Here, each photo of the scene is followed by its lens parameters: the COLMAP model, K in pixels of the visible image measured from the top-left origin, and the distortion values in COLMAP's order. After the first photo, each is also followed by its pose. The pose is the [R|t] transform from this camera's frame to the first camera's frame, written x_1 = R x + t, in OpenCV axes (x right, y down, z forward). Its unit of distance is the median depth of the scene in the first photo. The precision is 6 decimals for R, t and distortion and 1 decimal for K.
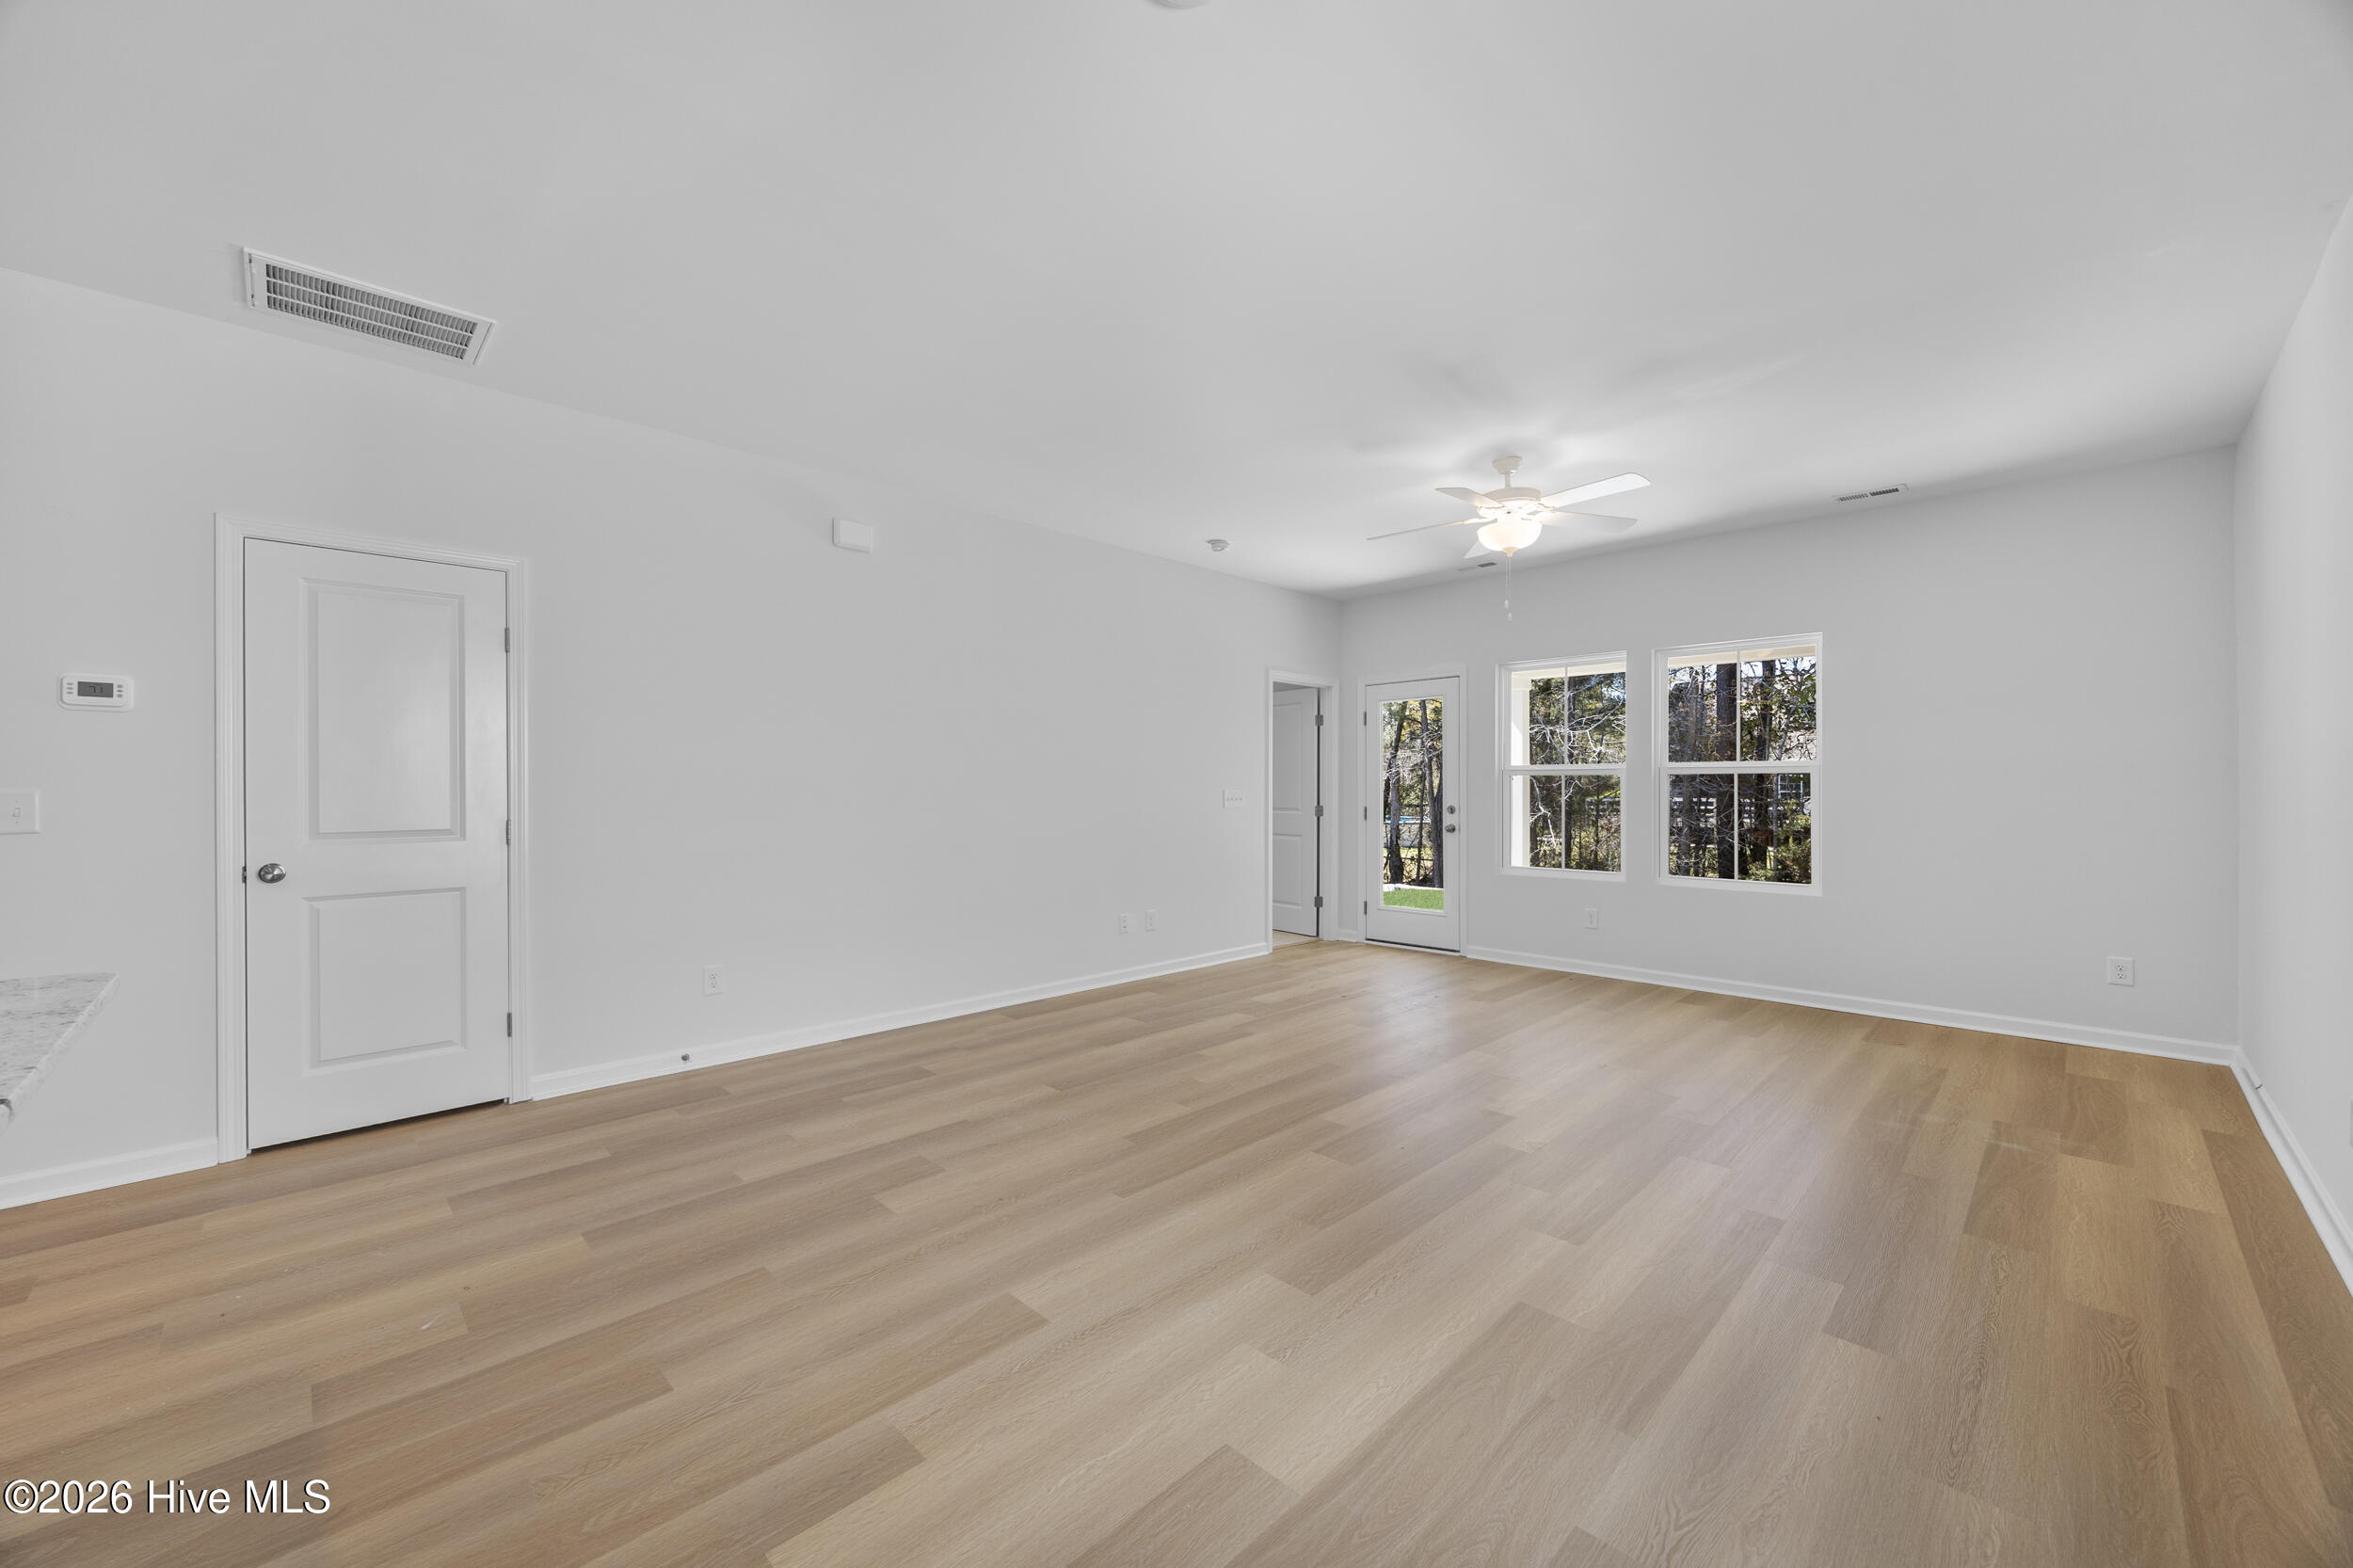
lens RADIAL K [[900.9, 0, 1169.5], [0, 900.9, 788.4], [0, 0, 1]] dist [-0.000780, 0.000246]
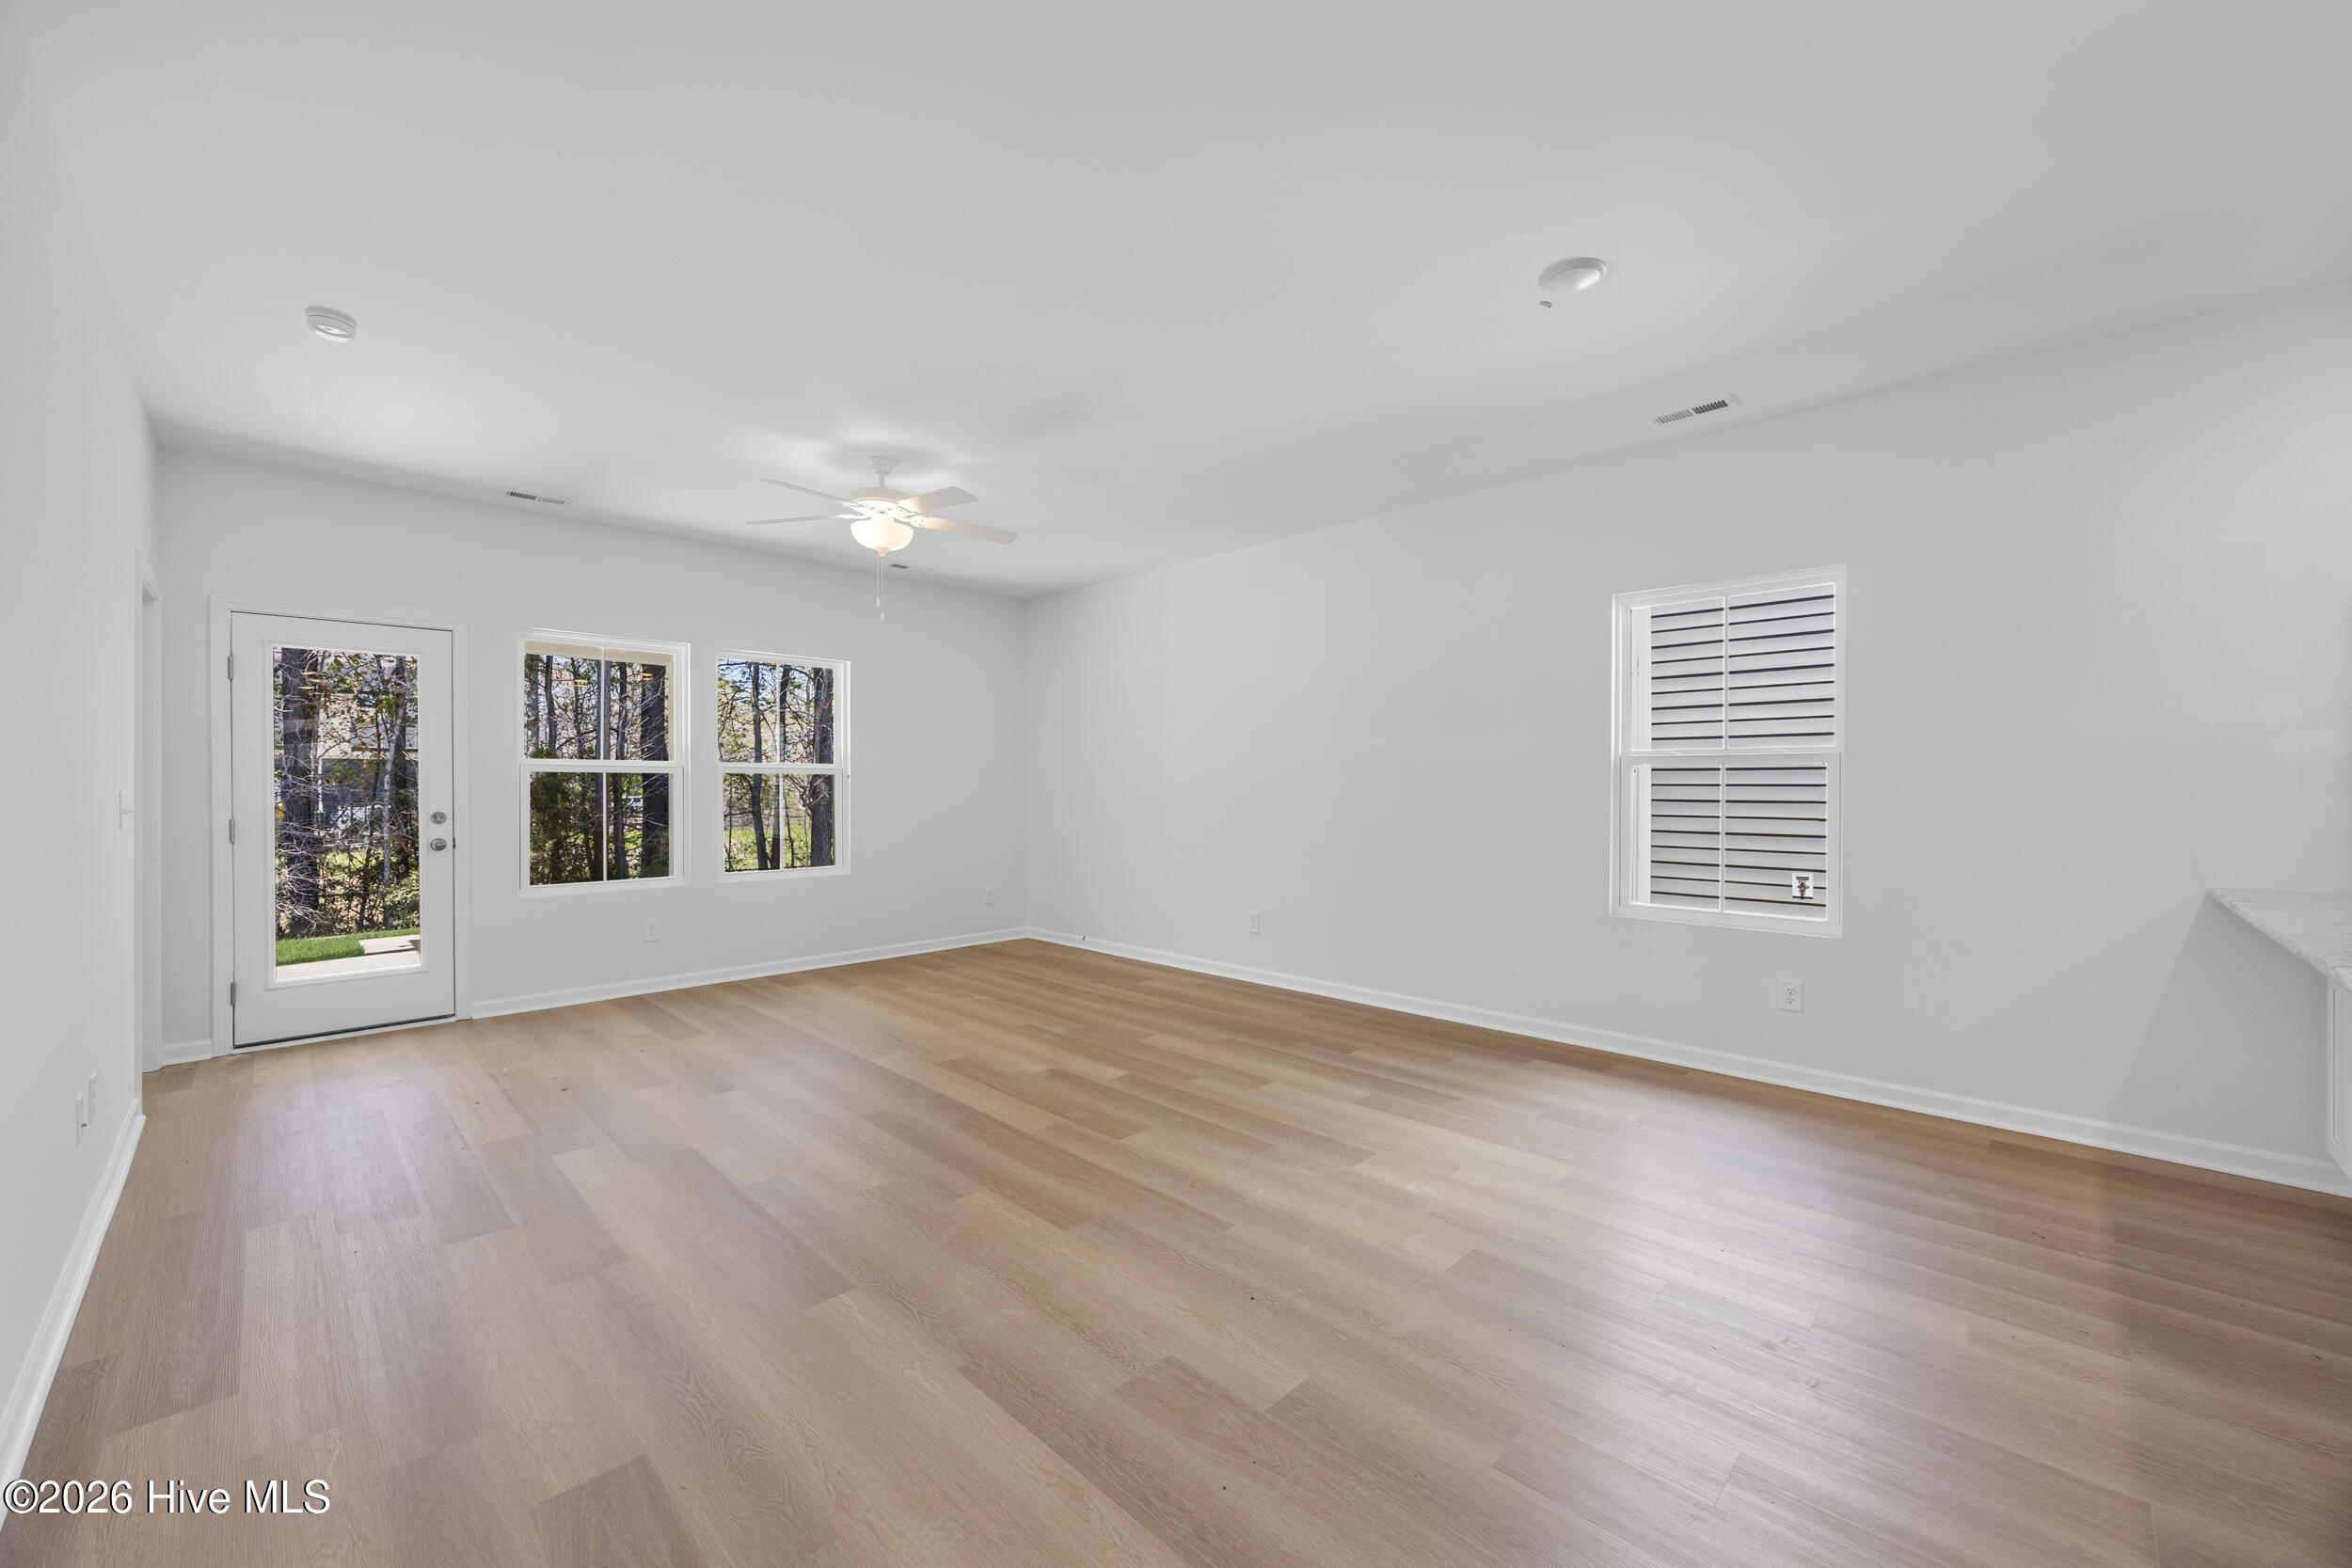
lens RADIAL K [[900.3, 0, 1167.7], [0, 900.3, 785.4], [0, 0, 1]] dist [-0.002163, 0.000138]
pose [[-0.012267, 0.000811, 0.999924, -0.671820], [0.001447, 0.999999, -0.000794, -0.000515], [-0.999924, 0.001437, -0.012268, 0.736885]]
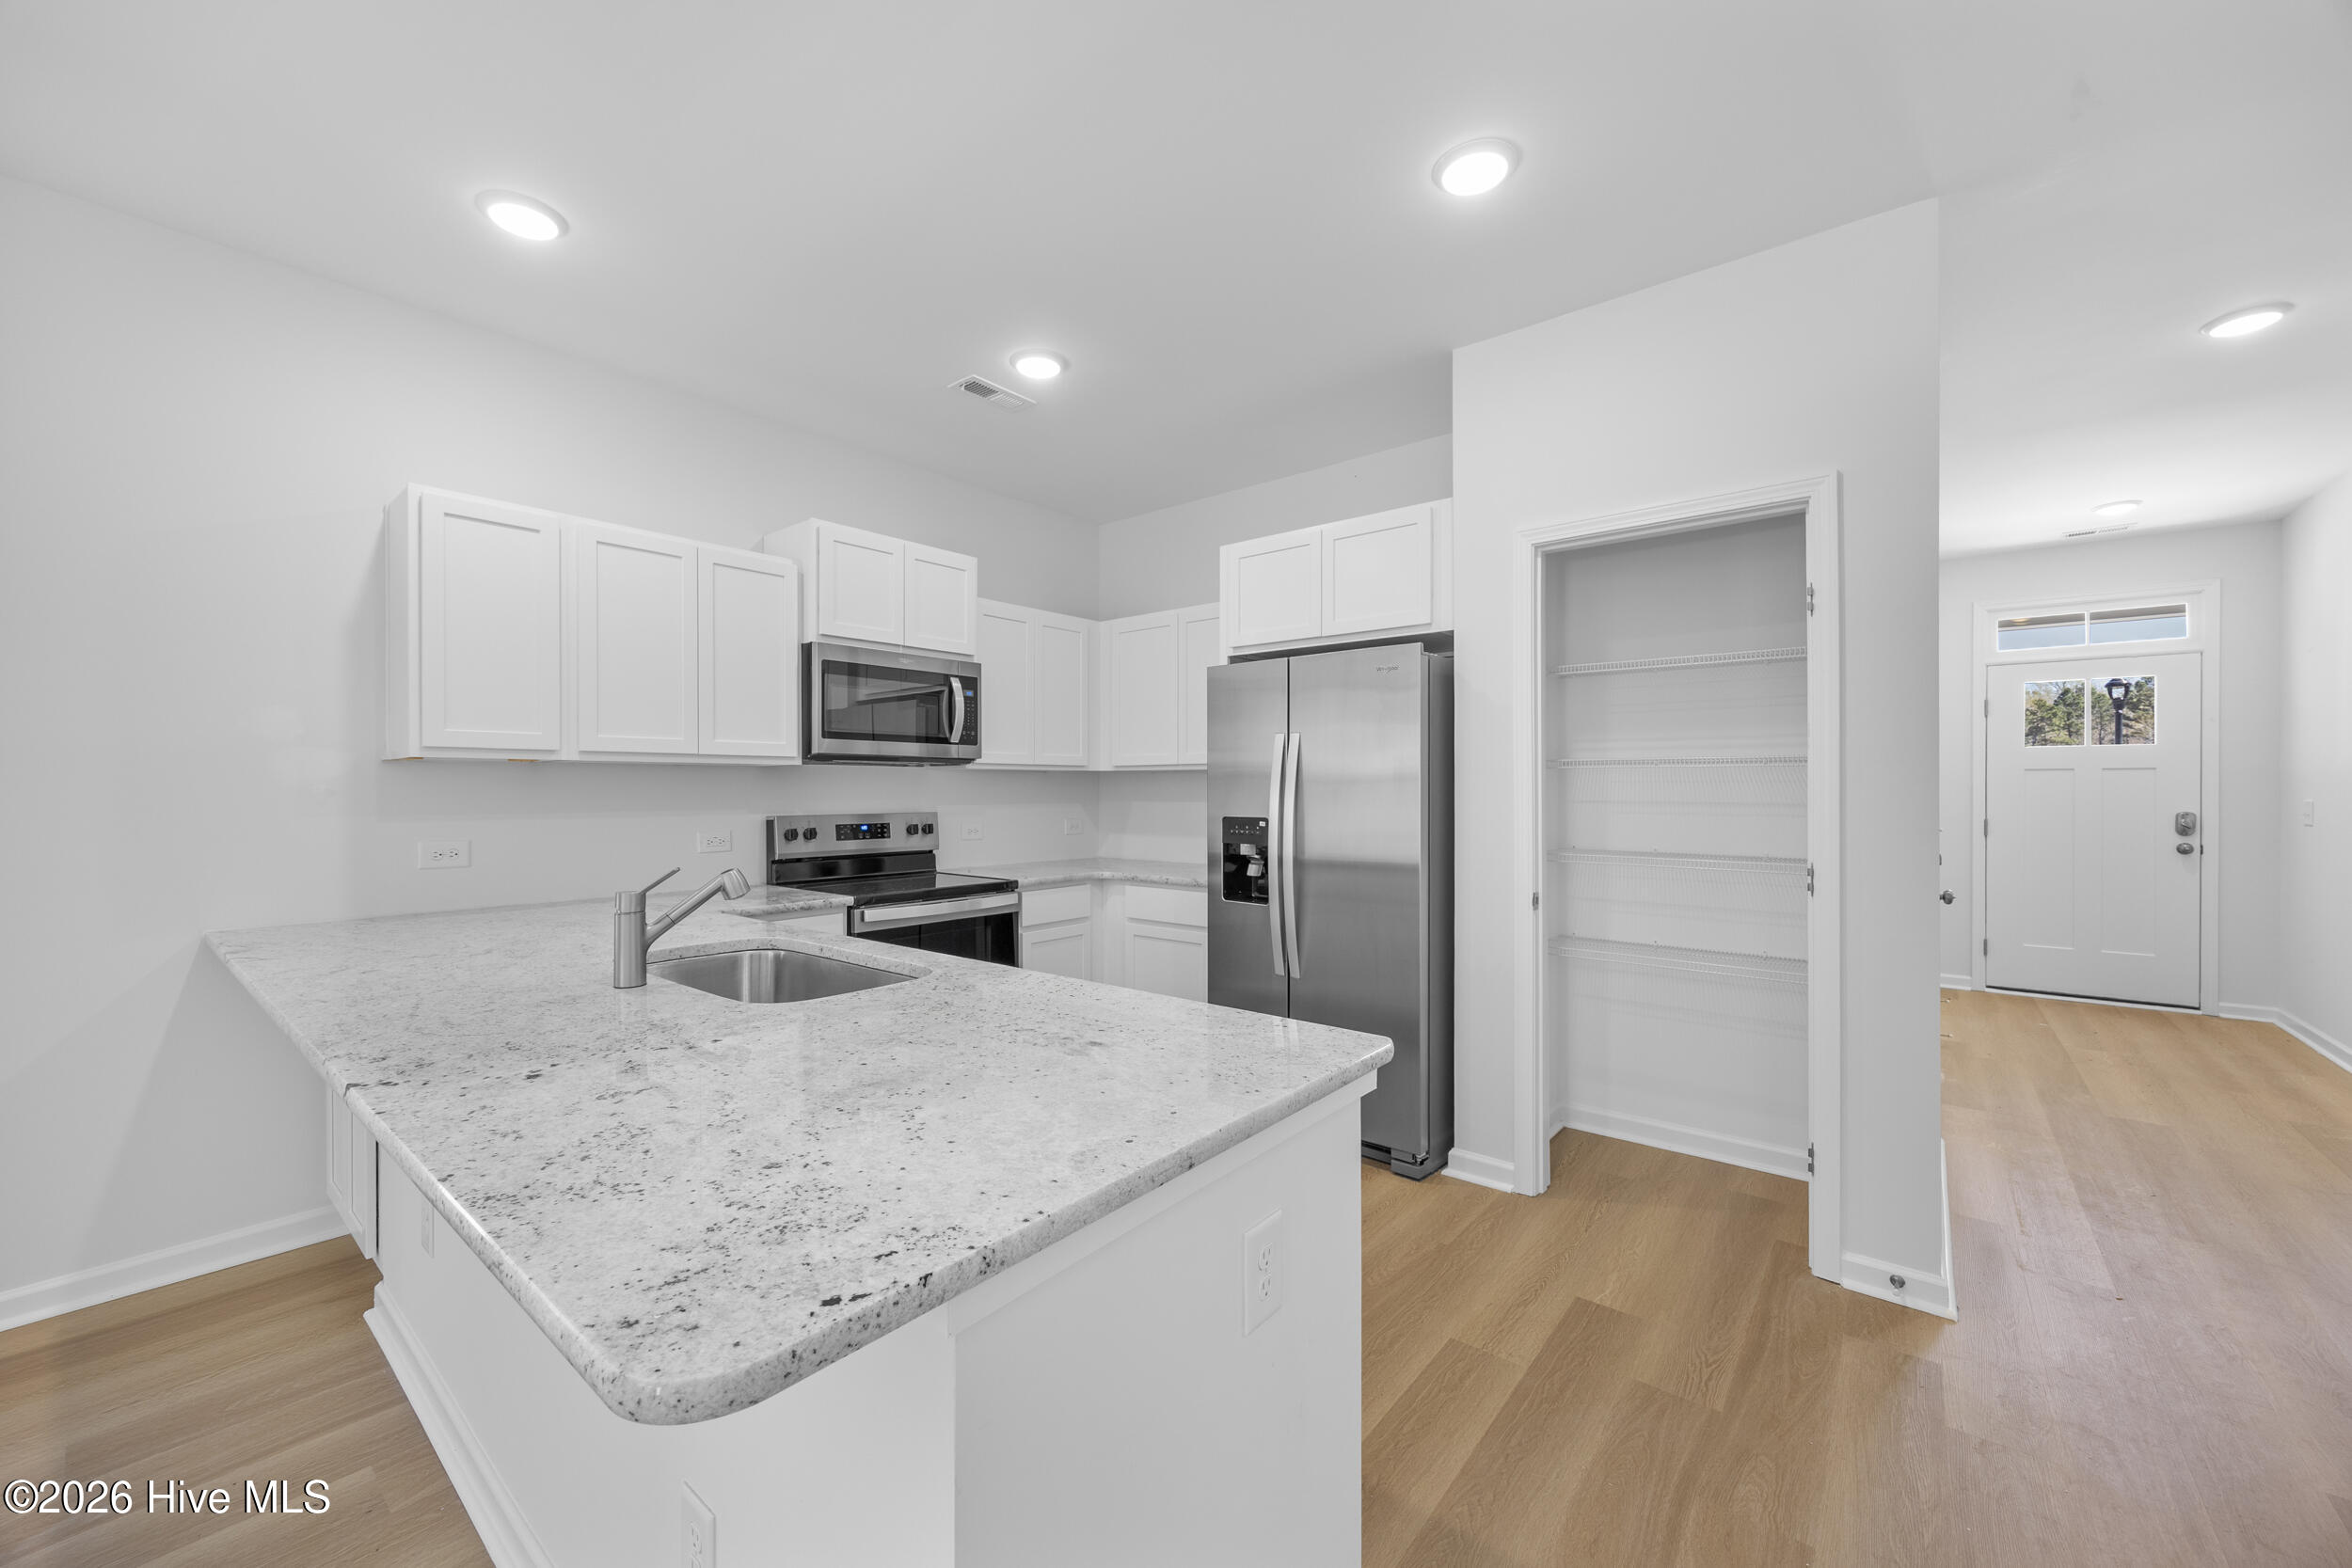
lens RADIAL K [[905.7, 0, 1169.3], [0, 905.7, 790.2], [0, 0, 1]] dist [-0.000478, -0.000275]
pose [[-0.994652, 0.000576, -0.103283, -0.534924], [0.000307, 0.999997, 0.002616, -0.014876], [0.103284, 0.002571, -0.994649, 0.553285]]
